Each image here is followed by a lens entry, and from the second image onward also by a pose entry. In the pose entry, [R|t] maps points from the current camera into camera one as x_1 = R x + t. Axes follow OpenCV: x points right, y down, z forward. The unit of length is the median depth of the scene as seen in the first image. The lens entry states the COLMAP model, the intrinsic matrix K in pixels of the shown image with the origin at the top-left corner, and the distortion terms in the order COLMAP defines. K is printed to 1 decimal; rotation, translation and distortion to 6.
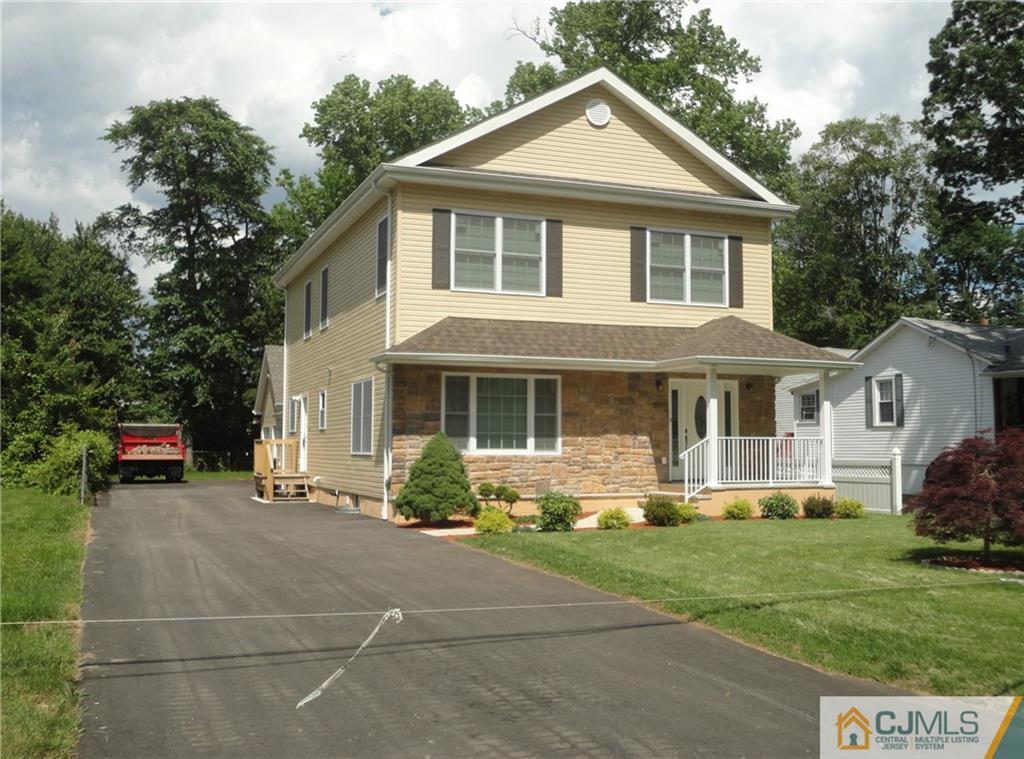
lens RADIAL K [[1038.2, 0, 512.0], [0, 1038.2, 379.5], [0, 0, 1]] dist [-0.009858, -0.002371]
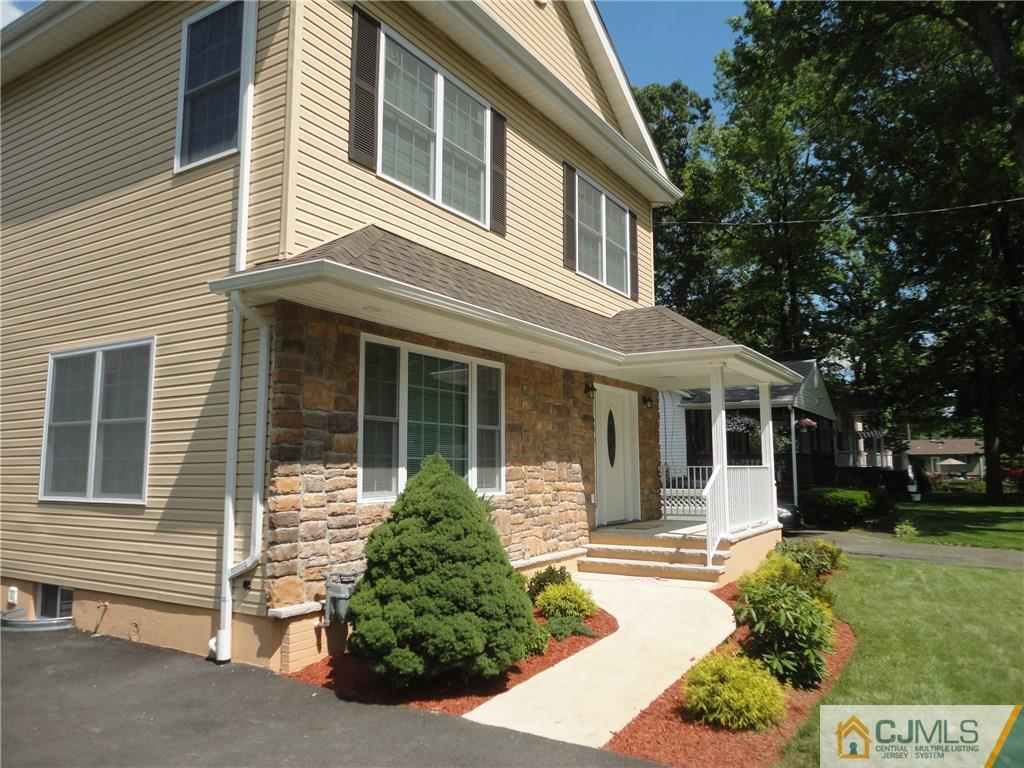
lens RADIAL K [[740.4, 0, 512.0], [0, 740.4, 384.0], [0, 0, 1]] dist [0.051308, -0.119039]
pose [[0.801948, 0.064275, 0.593926, -0.205714], [-0.036456, 0.997608, -0.058737, 0.032946], [-0.596280, 0.025452, 0.802373, 0.644816]]
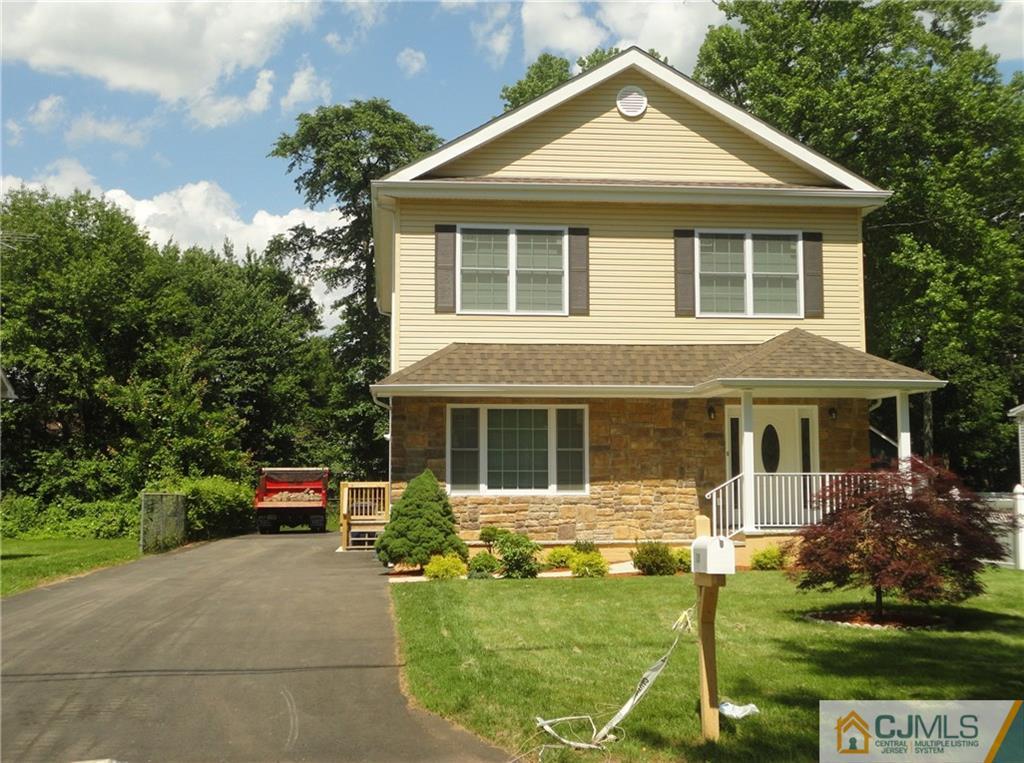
lens RADIAL K [[1272.5, 0, 512.0], [0, 1272.5, 381.5], [0, 0, 1]] dist [0.109767, -0.379625]
pose [[0.965312, -0.029470, -0.259430, 0.263709], [0.023235, 0.999364, -0.027067, 0.004107], [0.260063, 0.020101, 0.965382, -0.058140]]
